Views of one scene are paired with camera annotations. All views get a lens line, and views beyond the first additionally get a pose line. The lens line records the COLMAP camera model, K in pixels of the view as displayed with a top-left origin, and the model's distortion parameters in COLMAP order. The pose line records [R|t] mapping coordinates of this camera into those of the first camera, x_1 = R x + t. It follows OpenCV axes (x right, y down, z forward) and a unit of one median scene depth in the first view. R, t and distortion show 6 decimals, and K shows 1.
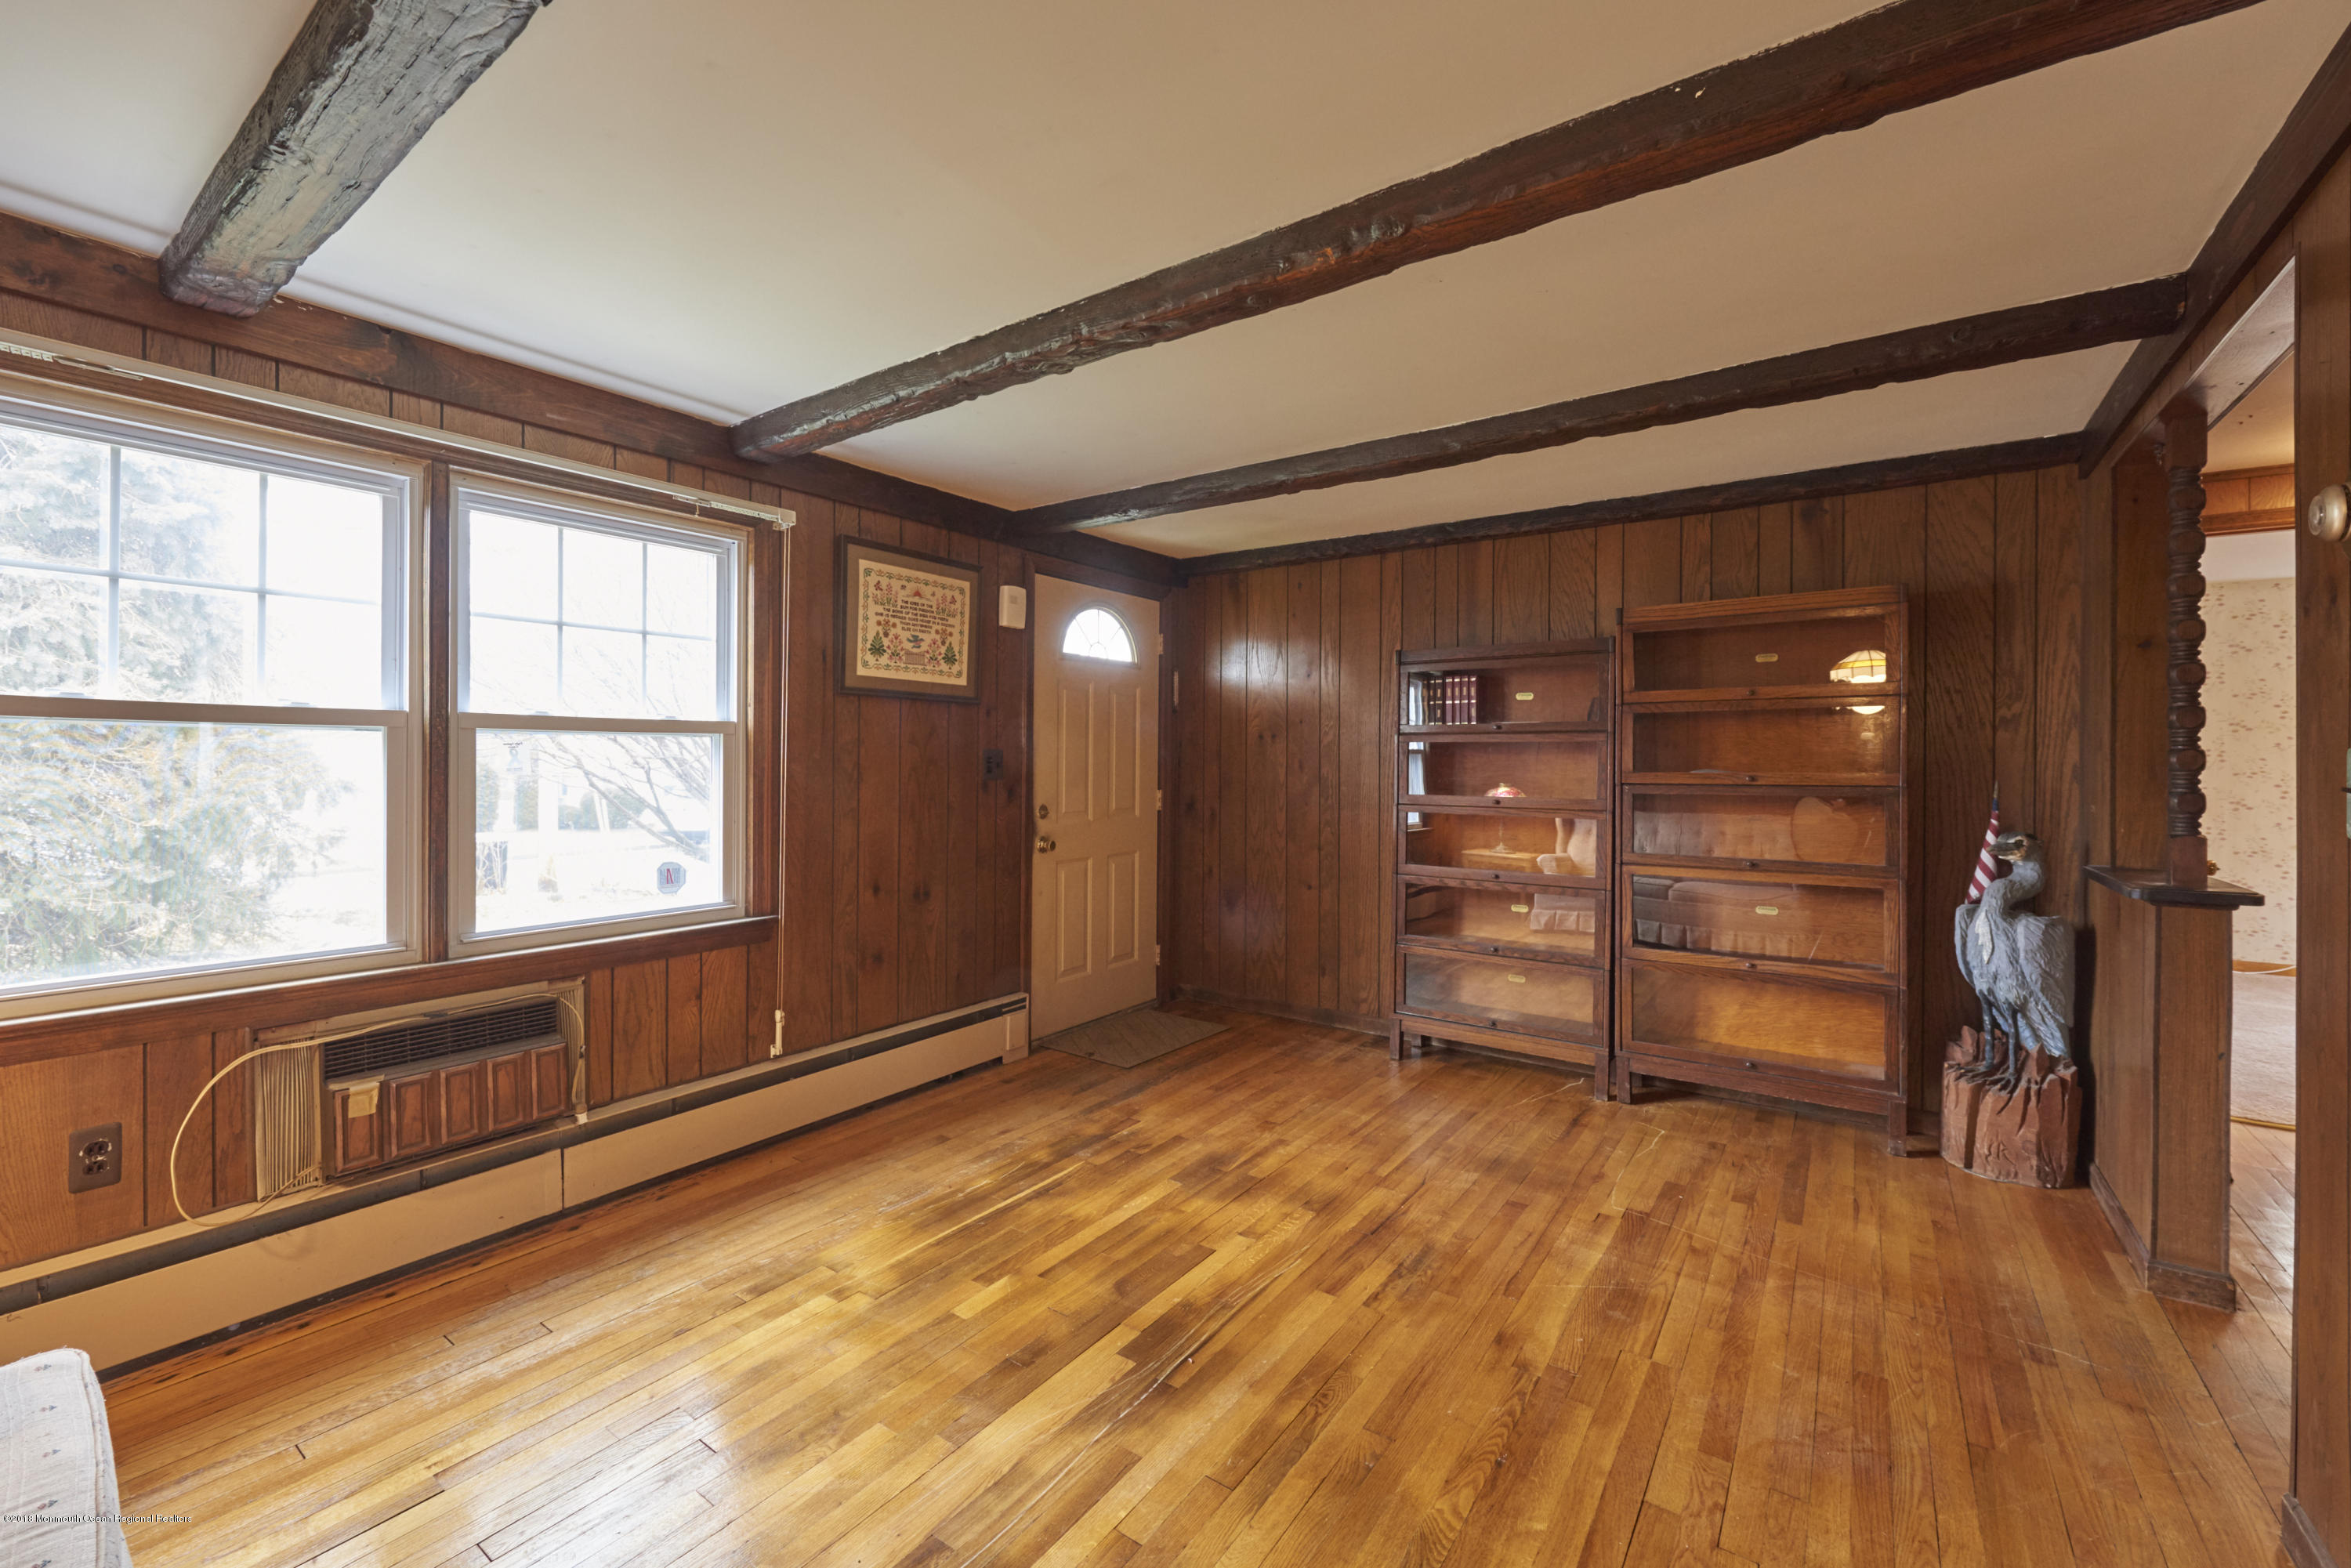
lens RADIAL K [[959.0, 0, 1180.8], [0, 959.0, 762.1], [0, 0, 1]] dist [-0.001085, -0.000248]
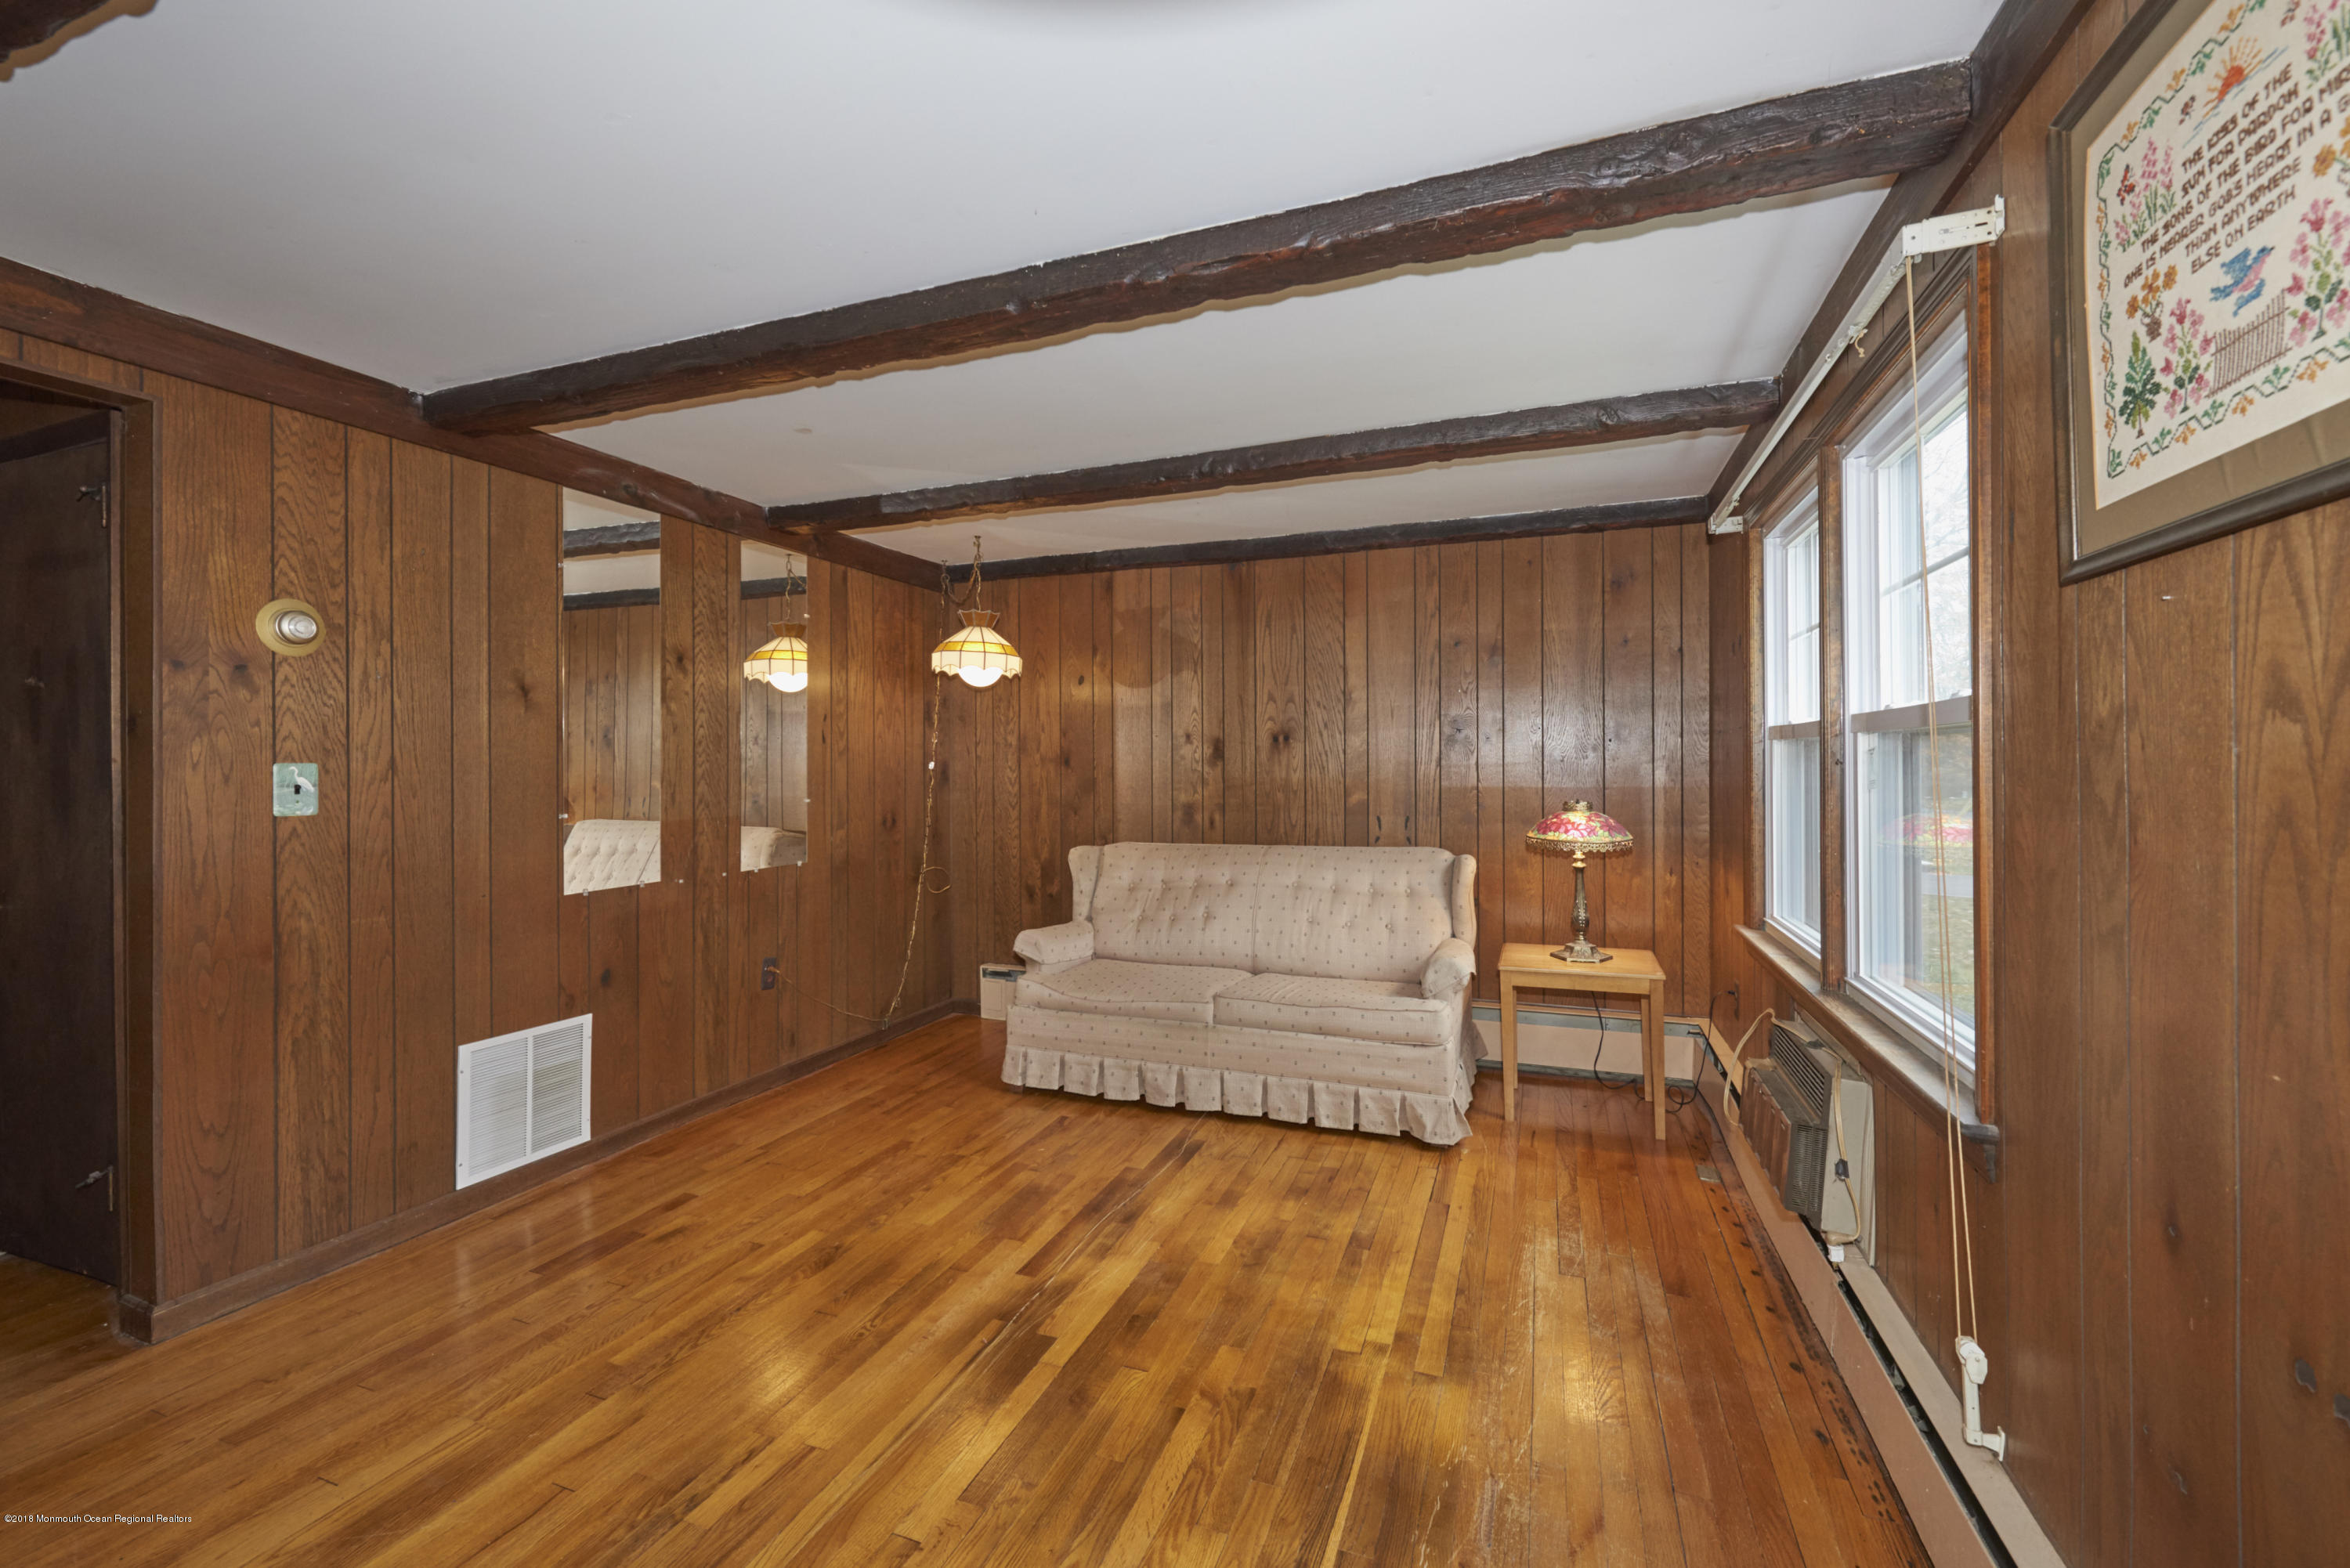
lens RADIAL K [[958.5, 0, 1180.3], [0, 958.5, 762.1], [0, 0, 1]] dist [-0.001085, -0.000248]
pose [[-0.967890, -0.000777, -0.251374, 0.043658], [-0.000756, 1.000000, -0.000179, -0.006741], [0.251374, 0.000017, -0.967890, 1.350881]]
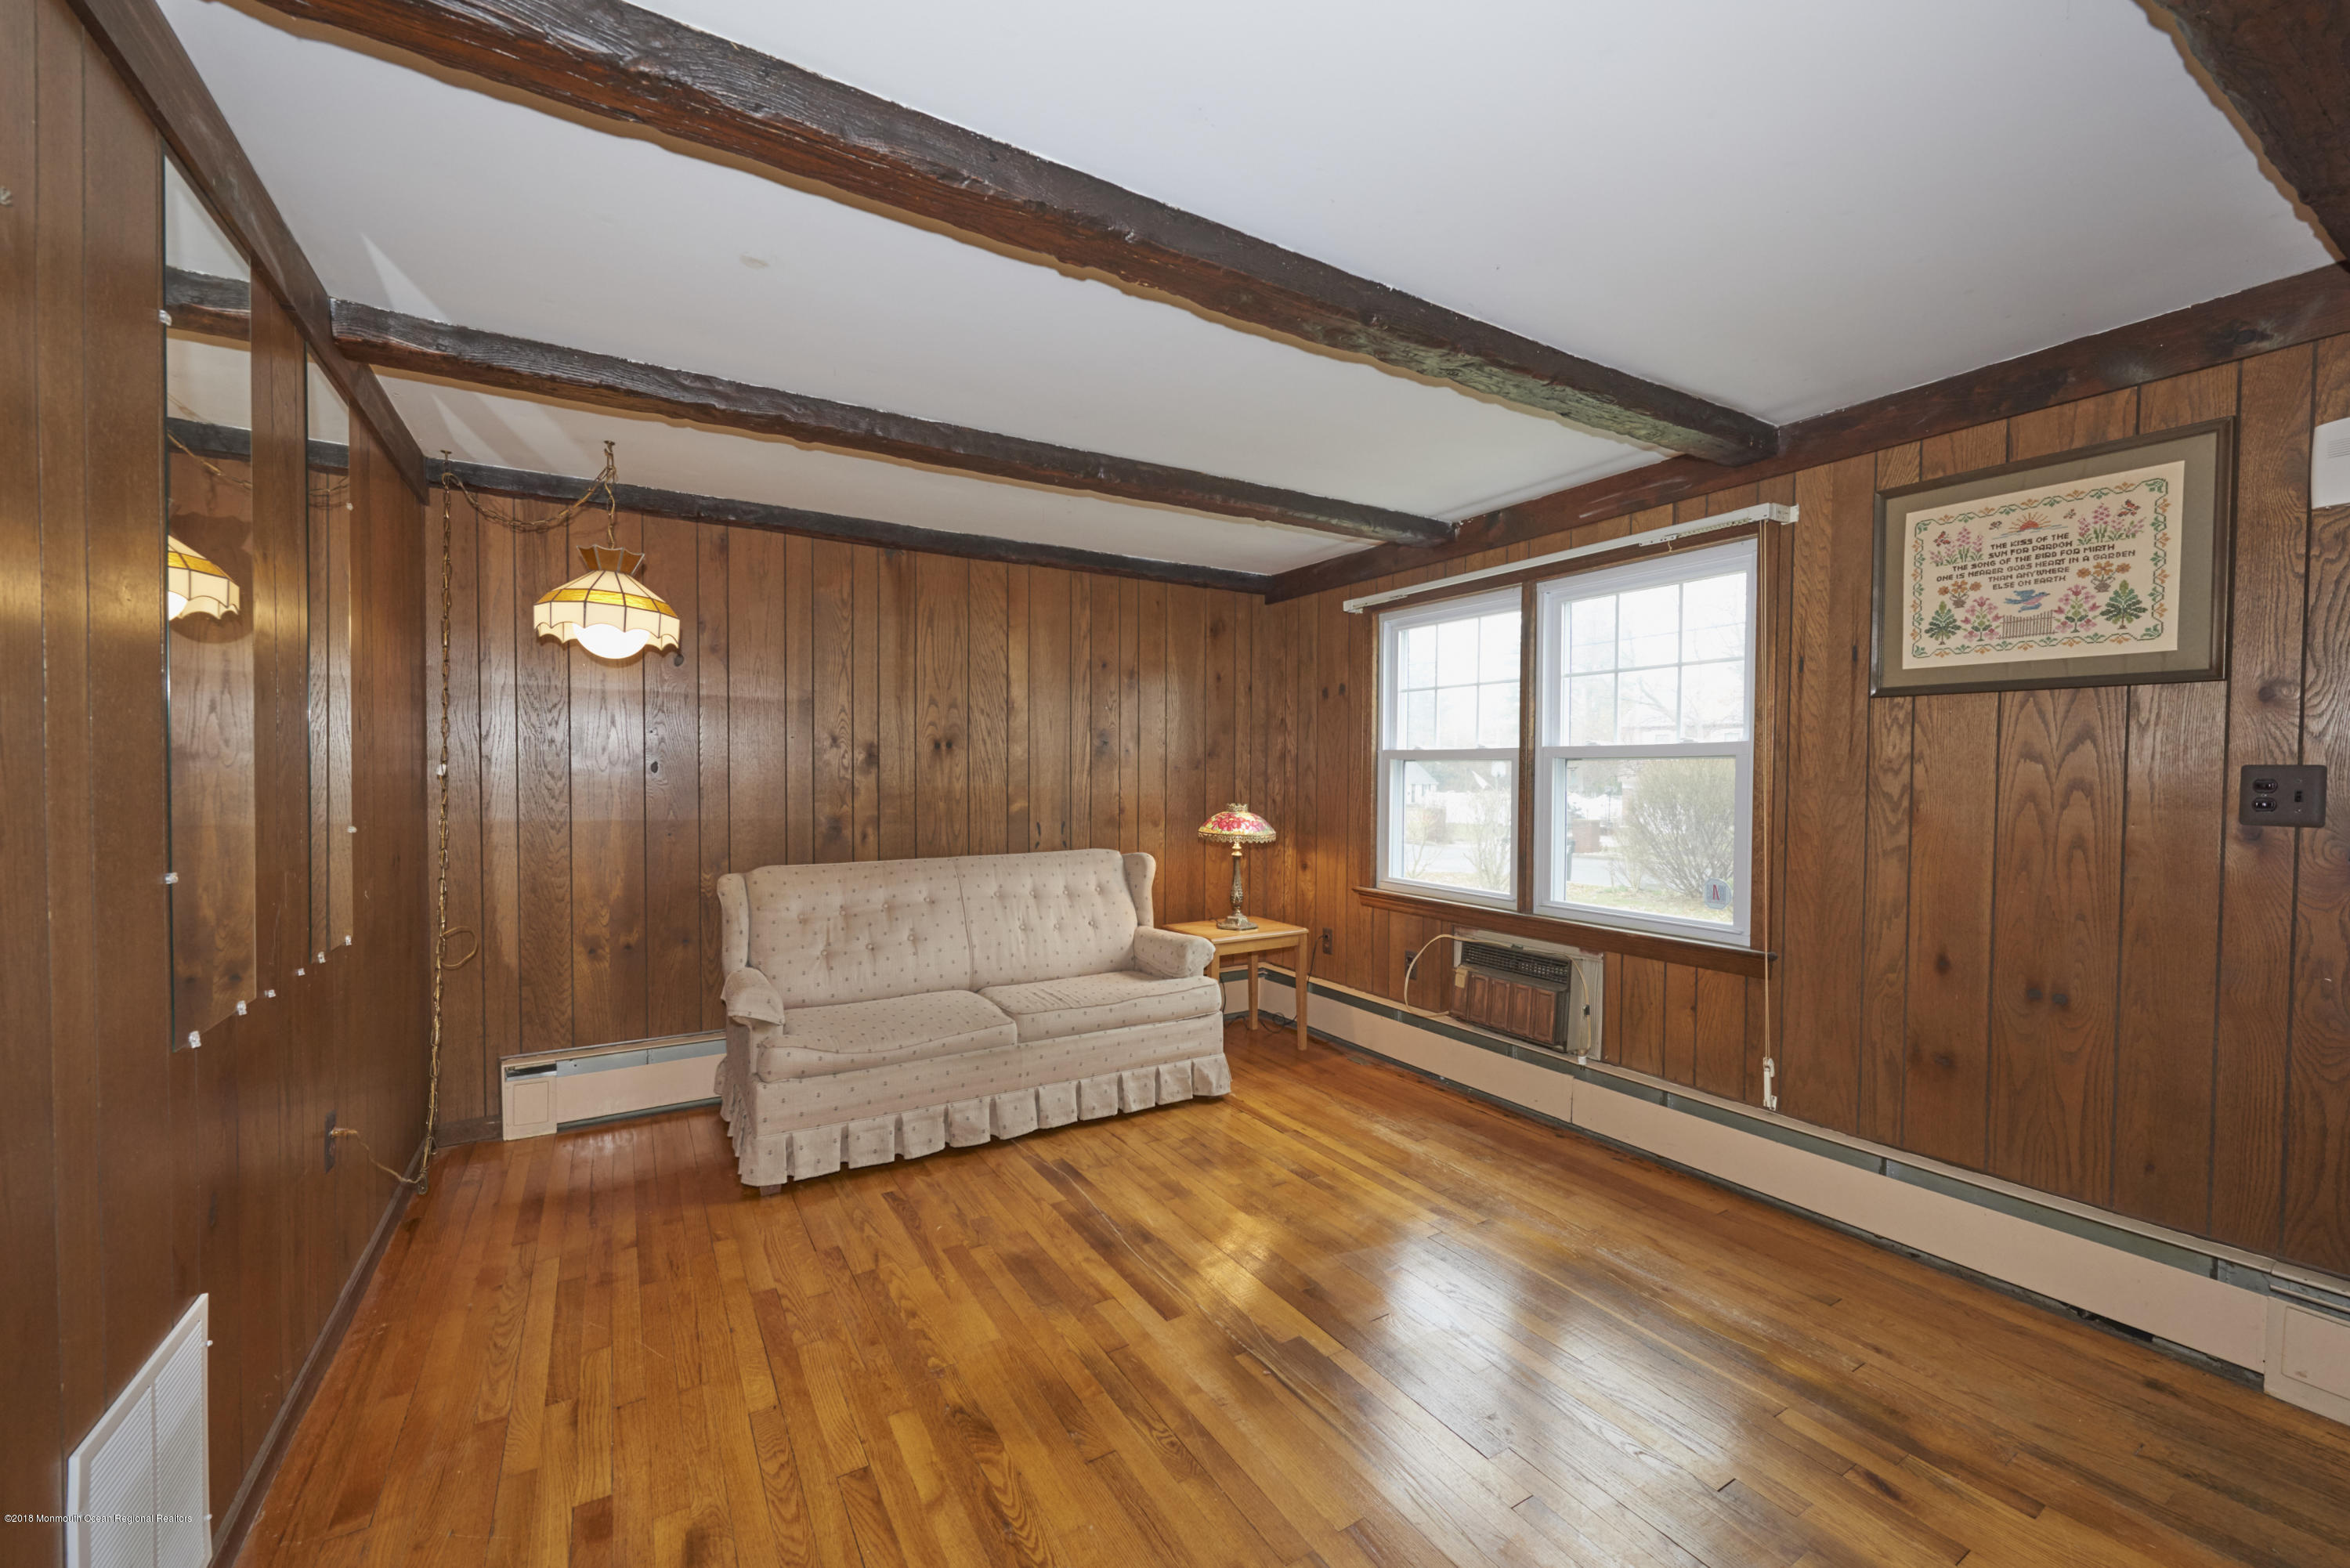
lens RADIAL K [[931.5, 0, 1177.8], [0, 931.5, 792.1], [0, 0, 1]] dist [0.001401, 0.000034]
pose [[-0.396613, 0.012778, -0.917897, 0.613824], [-0.009680, 0.999789, 0.018100, -0.002565], [0.917935, 0.016064, -0.396406, 0.843154]]
